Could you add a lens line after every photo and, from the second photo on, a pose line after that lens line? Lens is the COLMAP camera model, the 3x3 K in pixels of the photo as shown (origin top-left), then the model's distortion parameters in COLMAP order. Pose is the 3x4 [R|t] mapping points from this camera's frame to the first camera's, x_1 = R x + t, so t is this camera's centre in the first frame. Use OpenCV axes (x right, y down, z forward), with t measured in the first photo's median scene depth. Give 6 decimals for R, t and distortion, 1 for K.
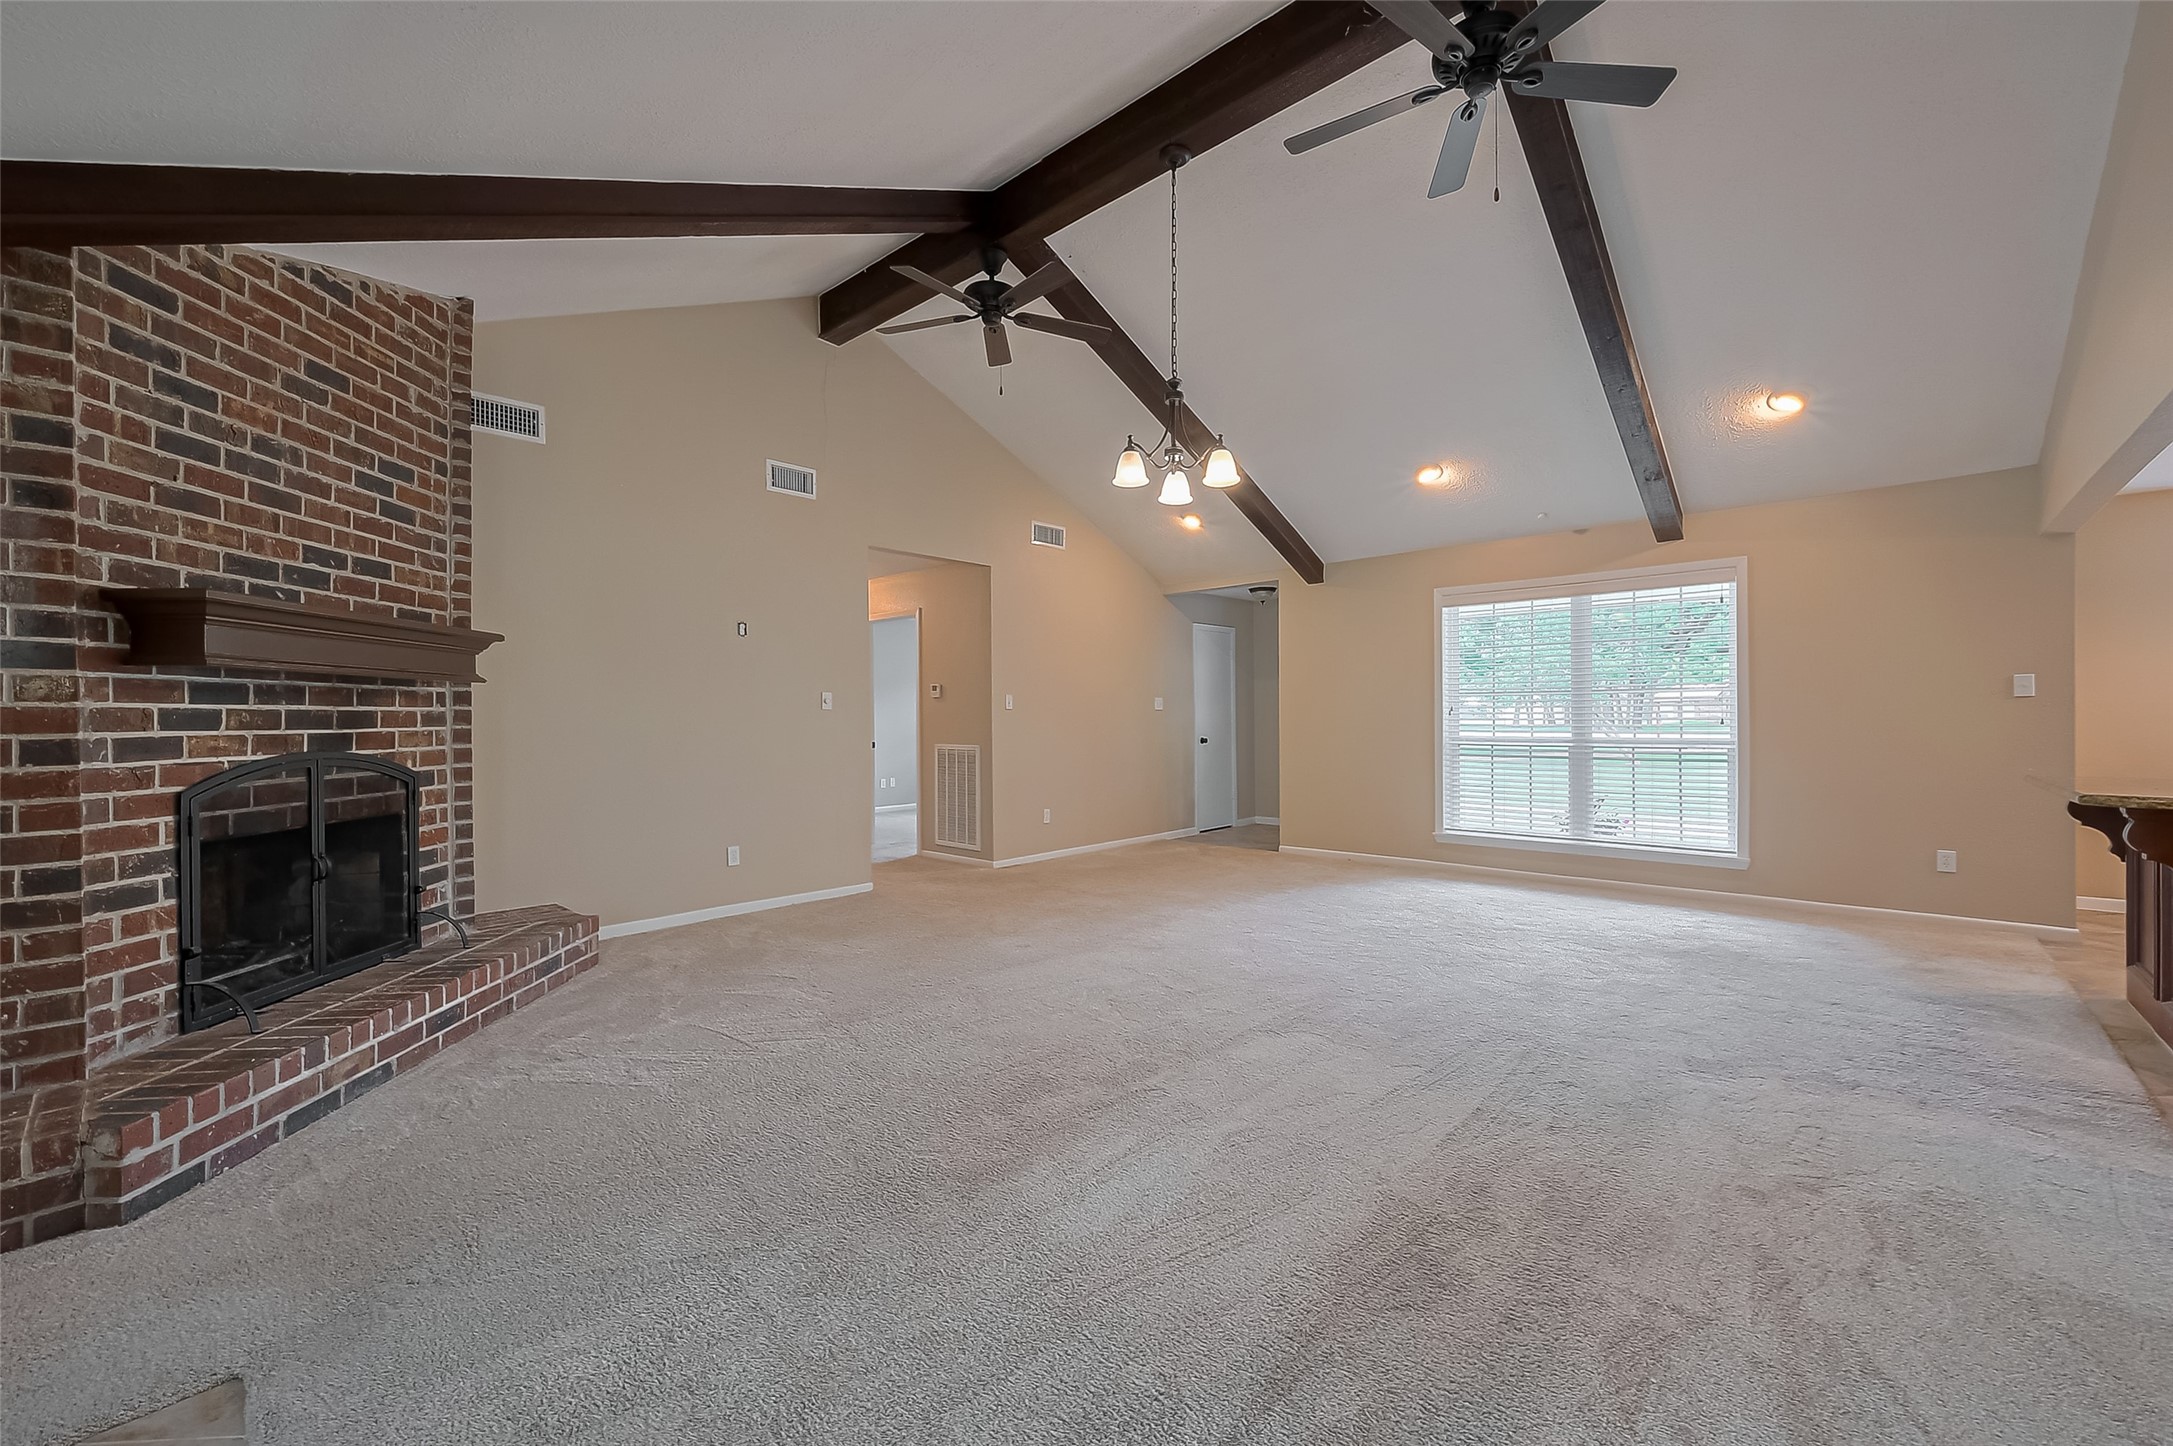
lens RADIAL K [[861.9, 0, 1081.0], [0, 861.9, 728.3], [0, 0, 1]] dist [0.000004, -0.000162]
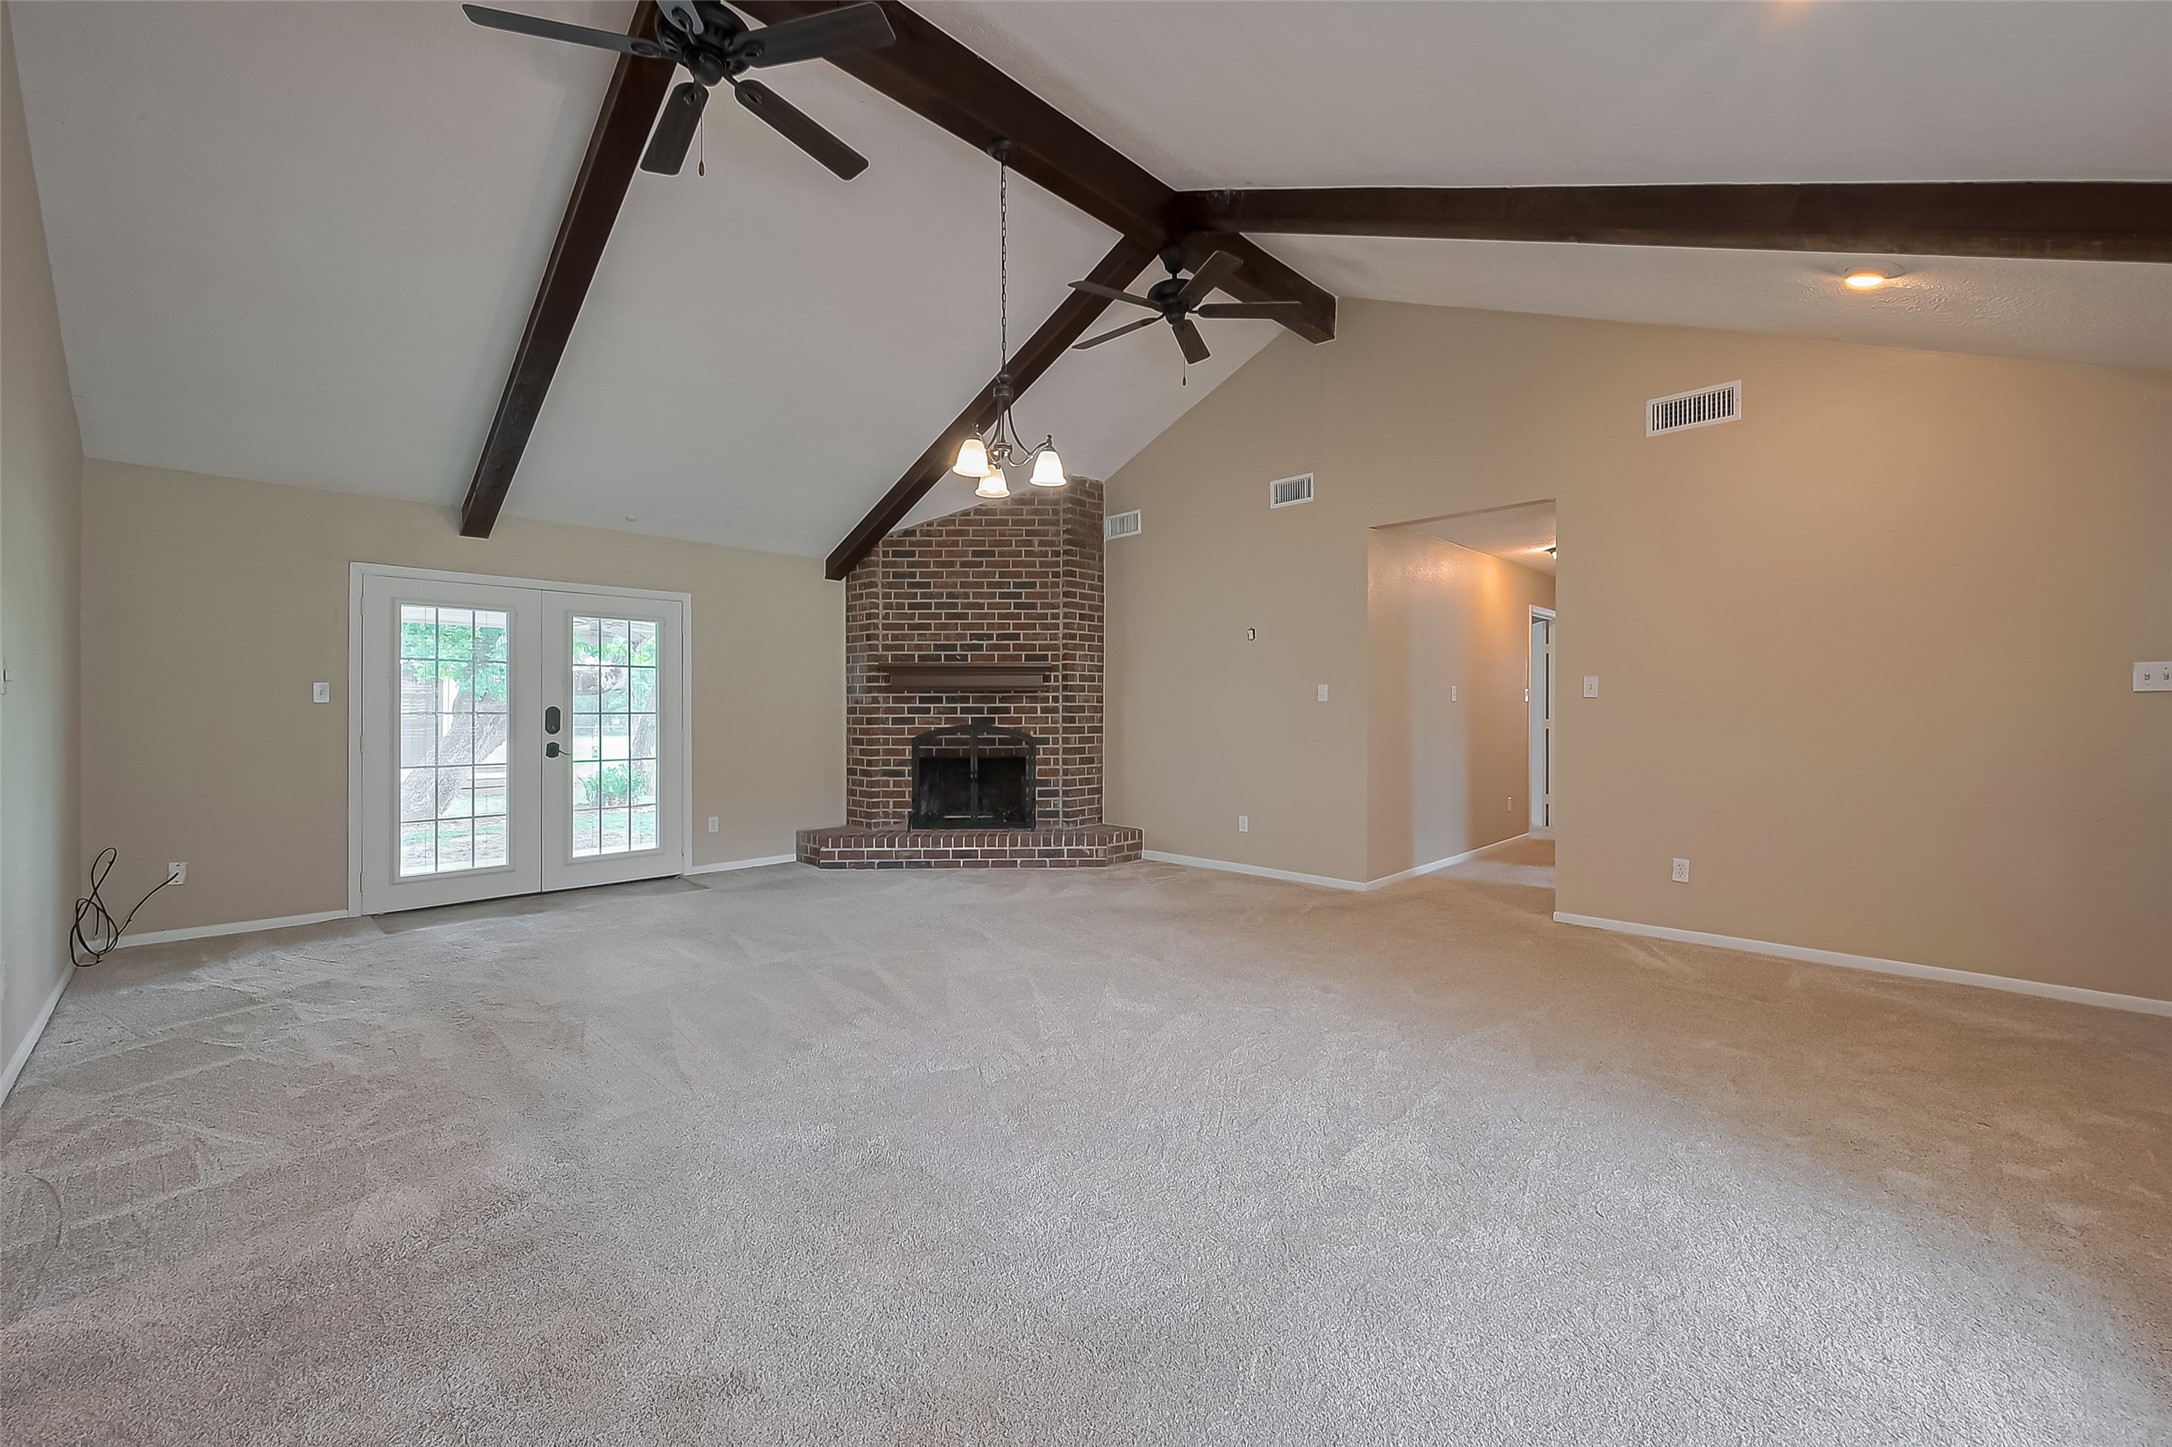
lens RADIAL K [[863.0, 0, 1093.4], [0, 863.0, 714.3], [0, 0, 1]] dist [0.000243, -0.000013]
pose [[-0.028368, 0.012319, -0.999522, 1.376073], [-0.009358, 0.999877, 0.012589, -0.031275], [0.999554, 0.009711, -0.028249, 1.404810]]
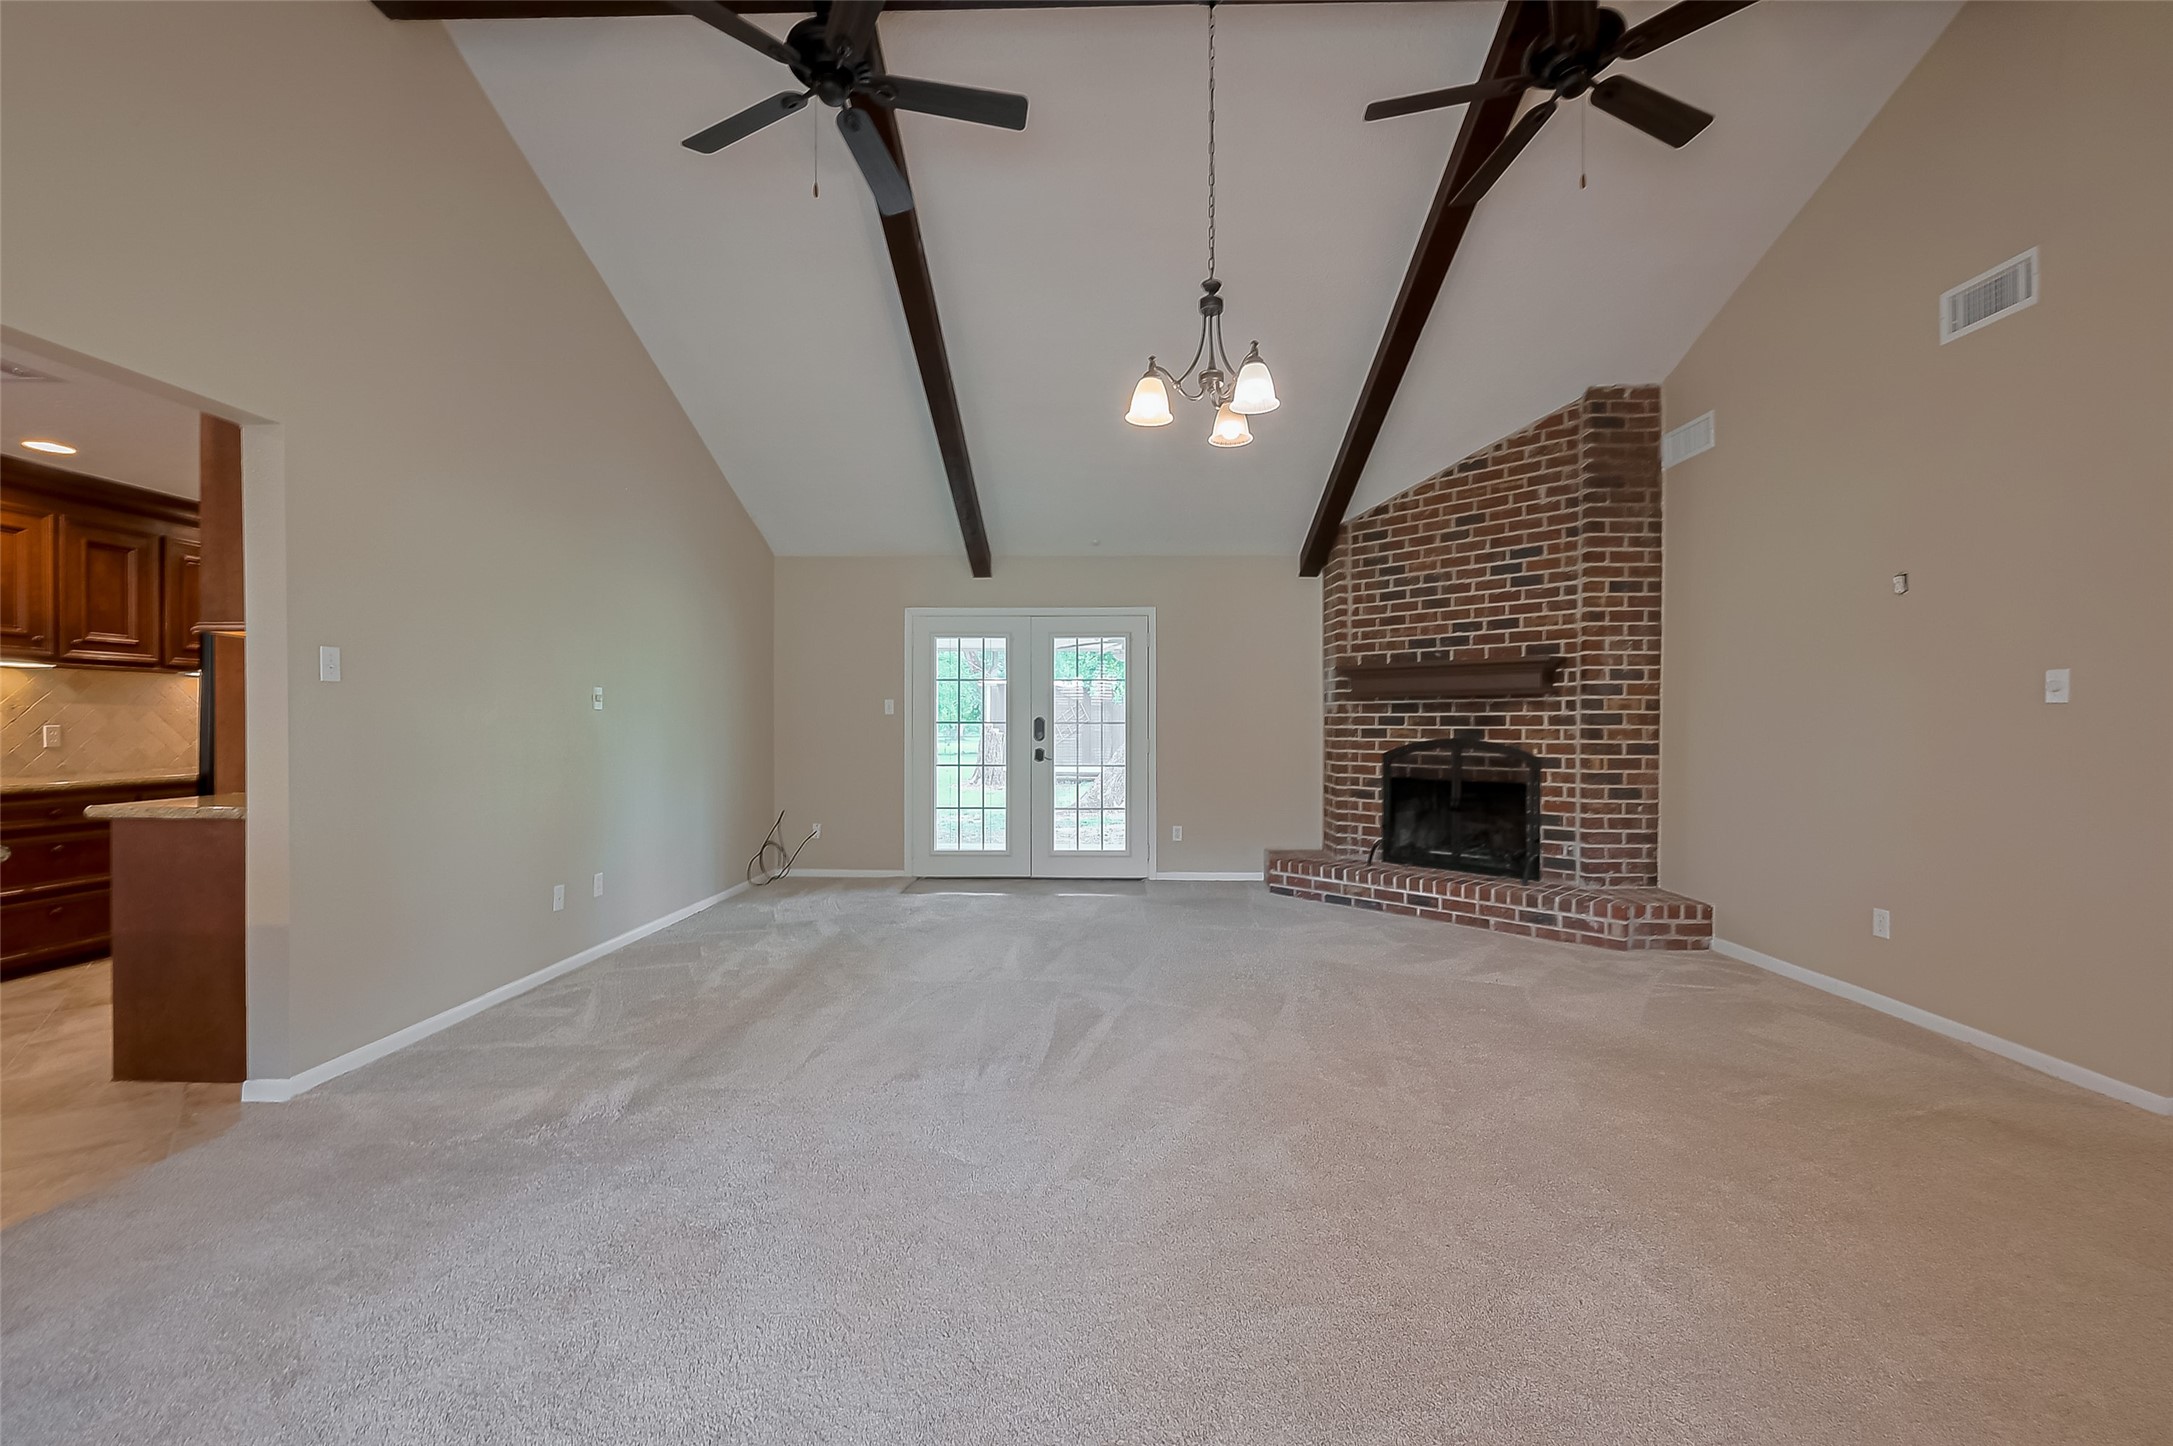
lens RADIAL K [[861.9, 0, 1081.0], [0, 861.9, 728.3], [0, 0, 1]] dist [0.000004, -0.000162]
pose [[-0.752206, 0.012774, -0.658805, 0.875404], [-0.001553, 0.999775, 0.021158, -0.031310], [0.658927, 0.016938, -0.752017, 1.862676]]
